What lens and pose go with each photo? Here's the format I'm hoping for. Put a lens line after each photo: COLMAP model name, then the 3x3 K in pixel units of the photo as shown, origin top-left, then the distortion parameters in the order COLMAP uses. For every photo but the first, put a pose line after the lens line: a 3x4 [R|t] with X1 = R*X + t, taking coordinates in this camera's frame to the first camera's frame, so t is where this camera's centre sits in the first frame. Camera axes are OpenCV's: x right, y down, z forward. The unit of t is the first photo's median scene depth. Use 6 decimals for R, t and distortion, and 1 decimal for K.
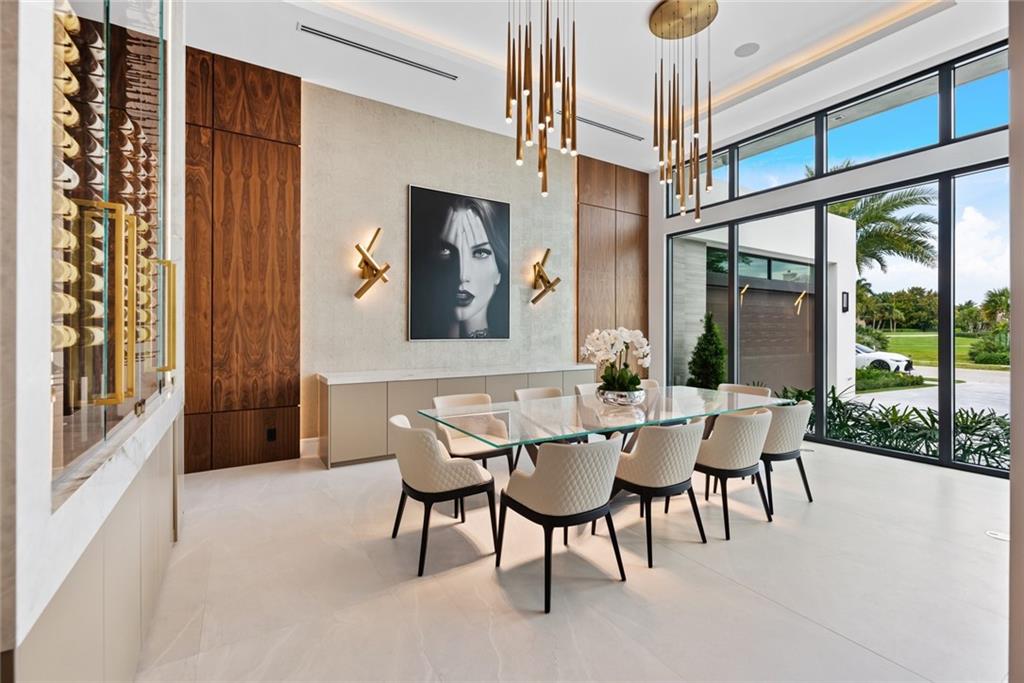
lens RADIAL K [[443.8, 0, 505.8], [0, 443.8, 332.2], [0, 0, 1]] dist [-0.007404, 0.000396]
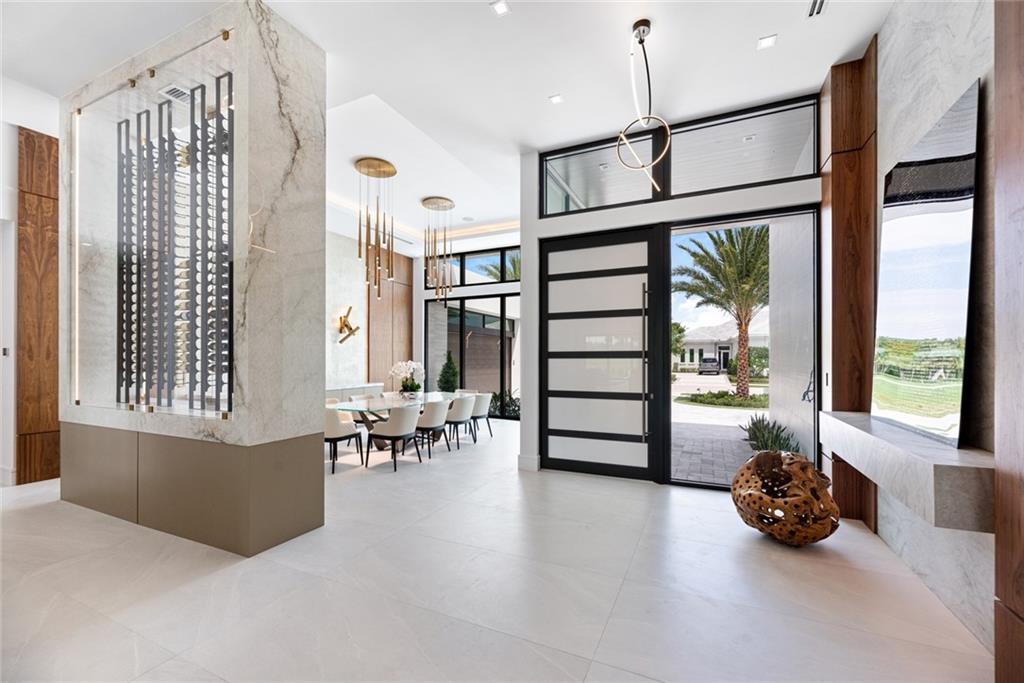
lens RADIAL K [[416.7, 0, 519.3], [0, 416.7, 359.5], [0, 0, 1]] dist [0.000206, 0.000910]
pose [[0.824113, -0.000843, 0.566424, -0.233520], [0.001089, 0.999999, -0.000097, -0.009360], [-0.566424, 0.000696, 0.824114, -0.484572]]
